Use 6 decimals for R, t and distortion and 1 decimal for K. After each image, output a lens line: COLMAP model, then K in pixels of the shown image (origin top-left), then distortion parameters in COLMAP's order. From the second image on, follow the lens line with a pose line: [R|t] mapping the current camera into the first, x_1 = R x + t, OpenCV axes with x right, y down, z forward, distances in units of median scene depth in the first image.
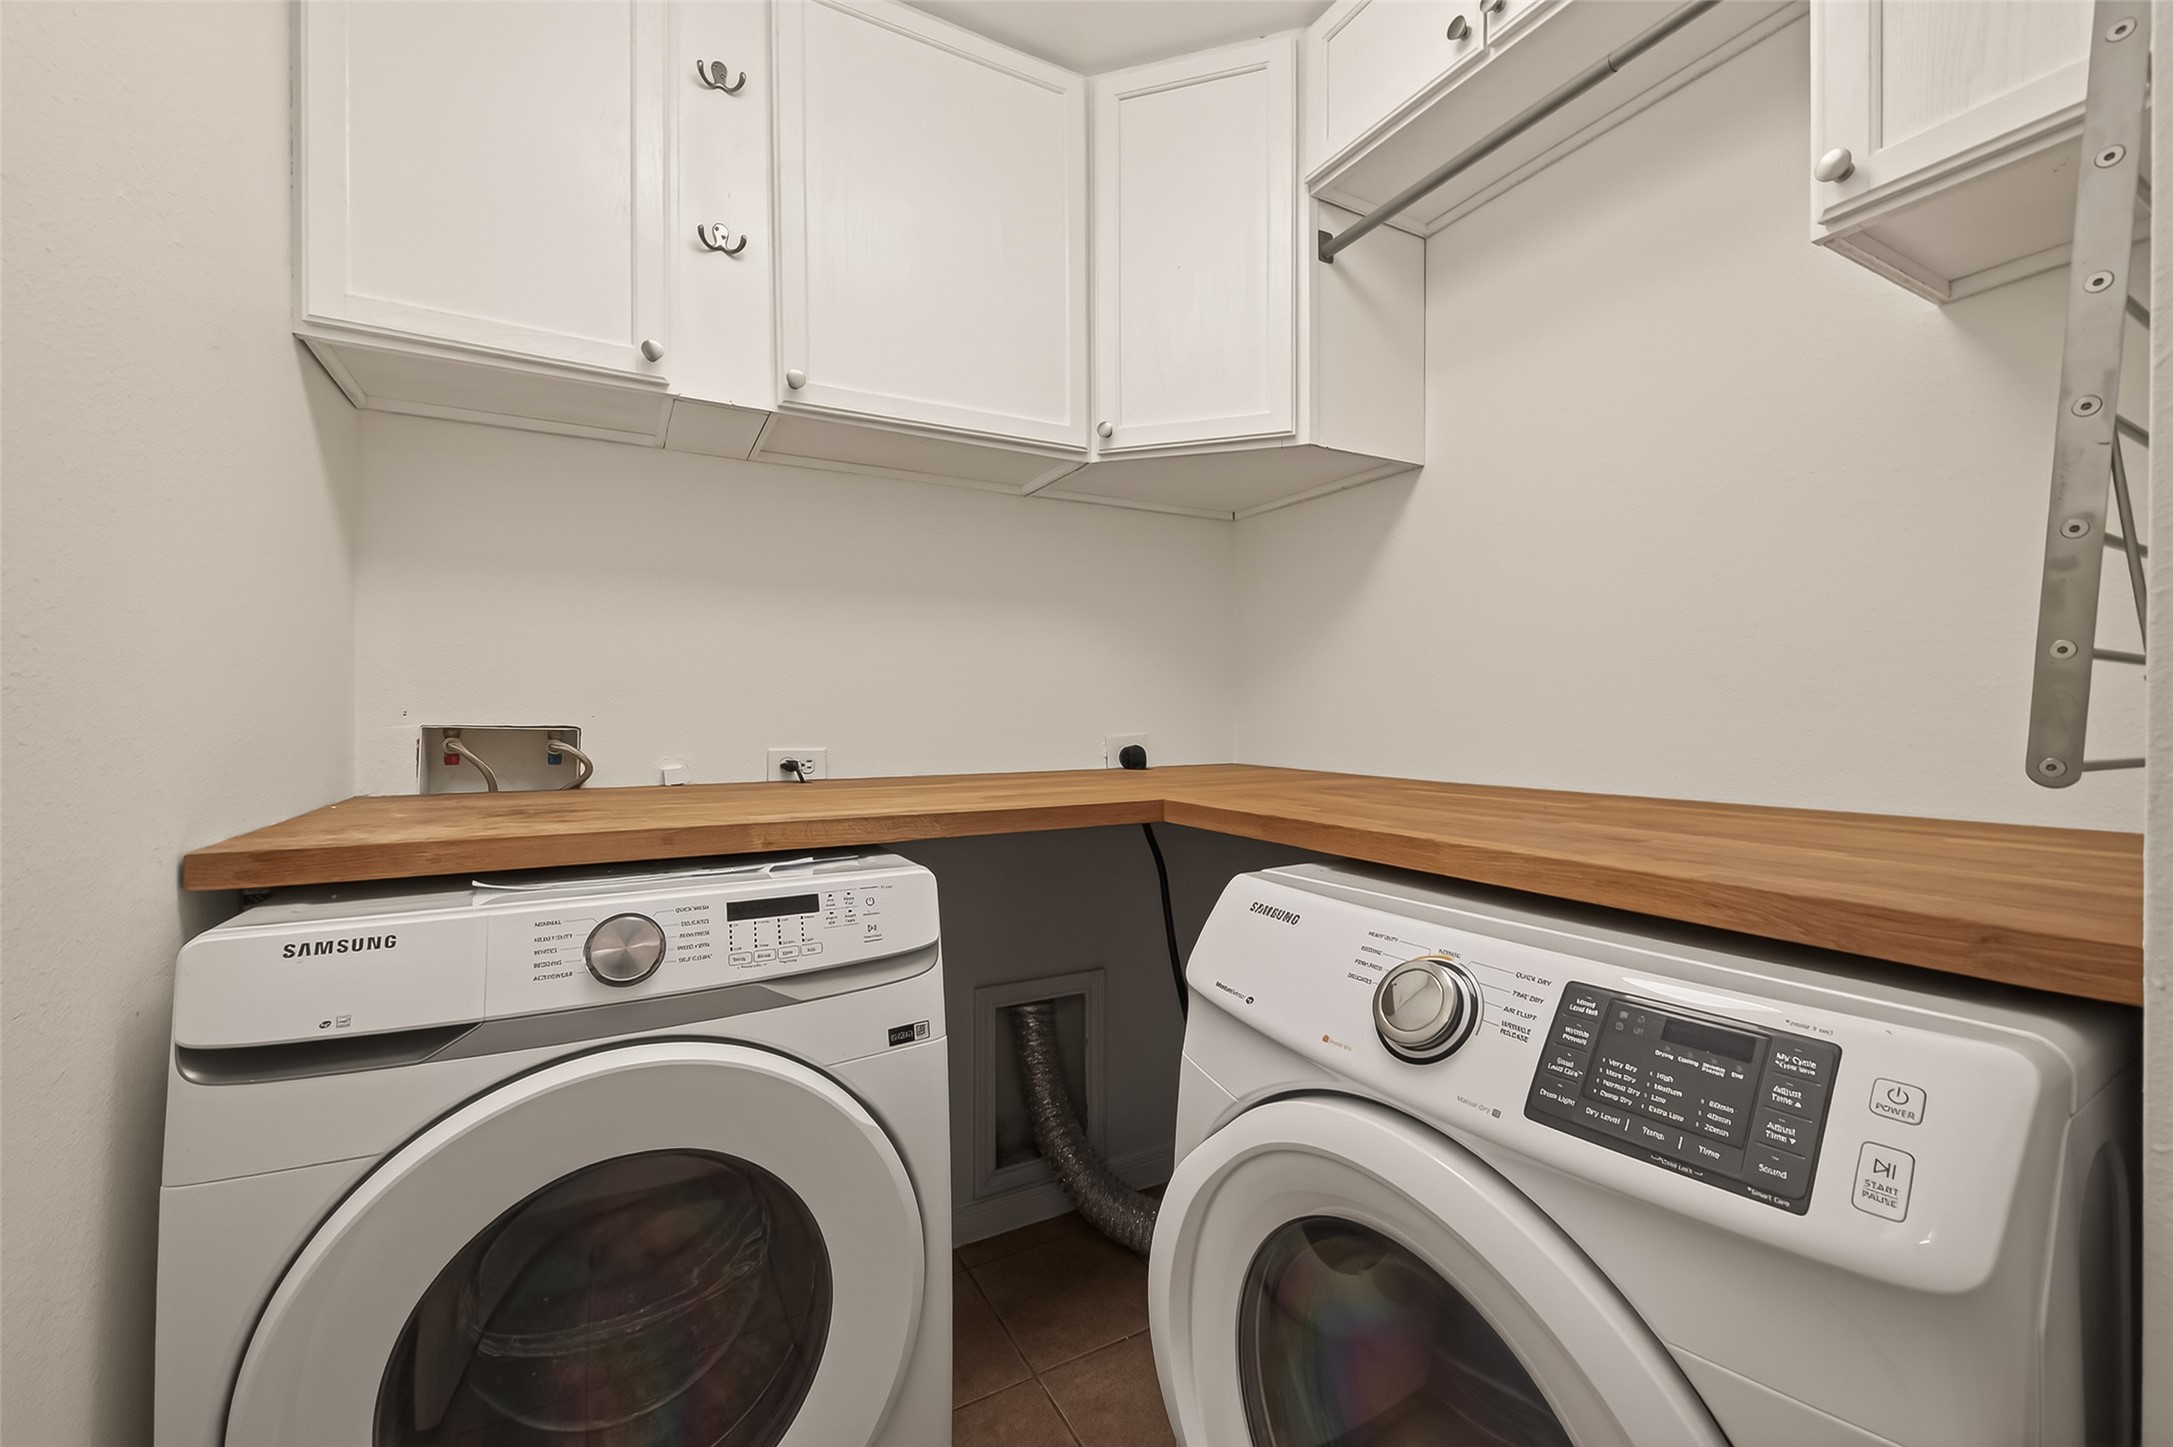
lens RADIAL K [[857.7, 0, 1088.4], [0, 857.7, 719.6], [0, 0, 1]] dist [-0.001126, -0.000526]
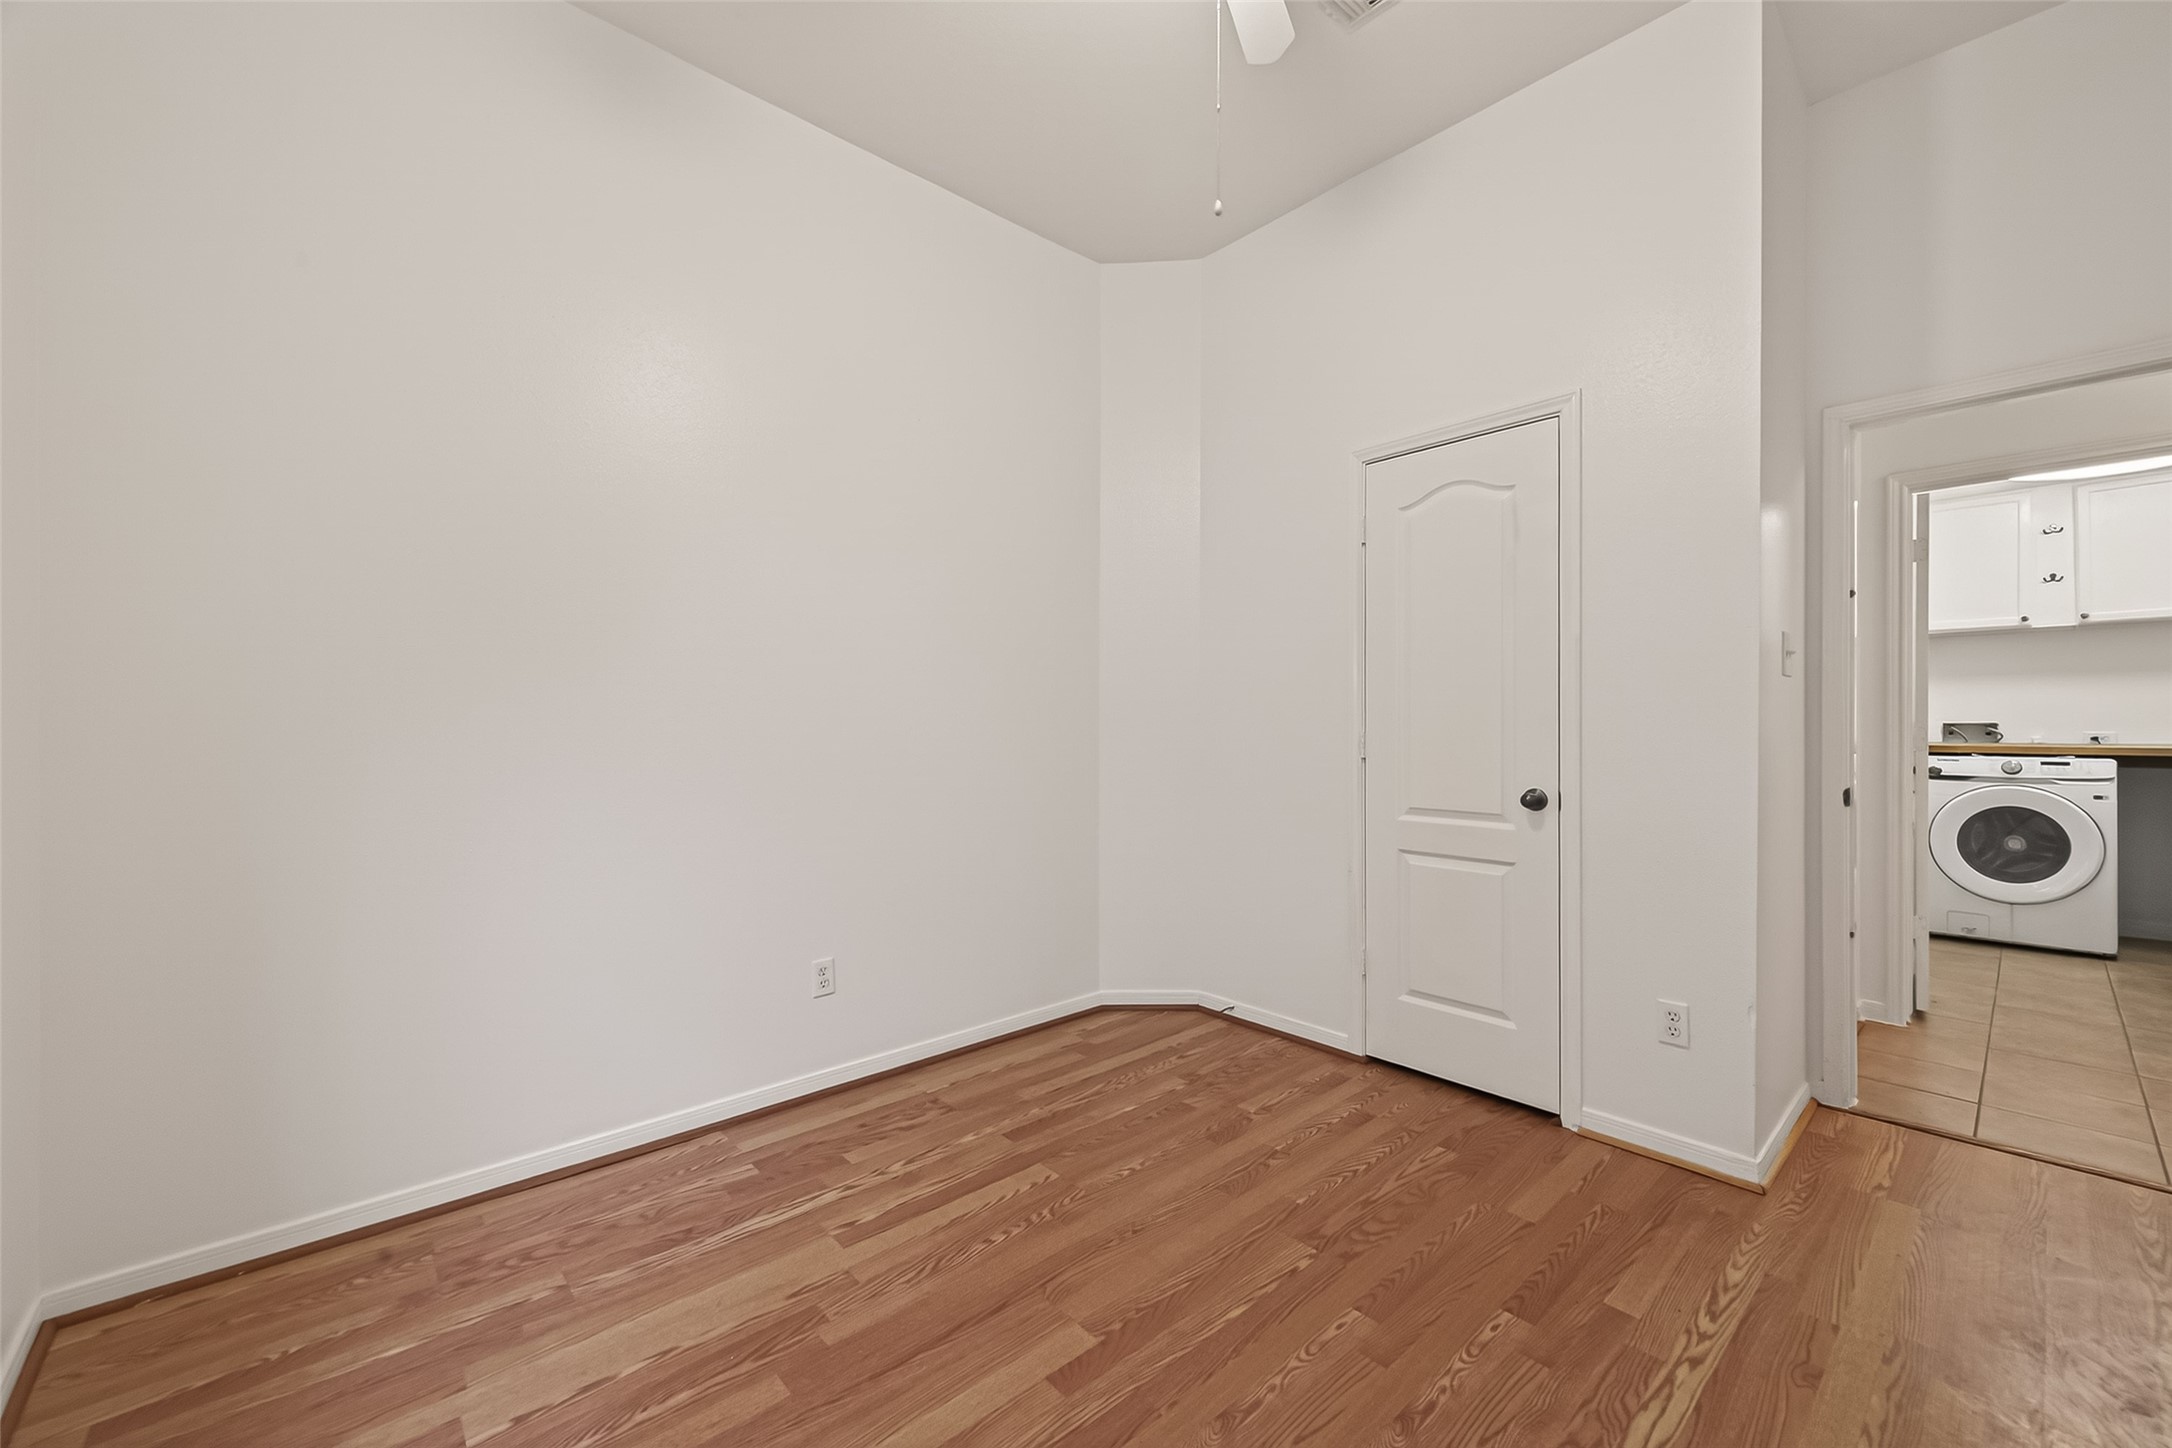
lens RADIAL K [[857.3, 0, 1087.9], [0, 857.3, 720.1], [0, 0, 1]] dist [-0.001126, -0.000526]
pose [[0.227155, -0.000230, -0.973859, 2.436388], [-0.008446, 0.999962, -0.002206, 0.044643], [0.973822, 0.008727, 0.227144, -4.236581]]
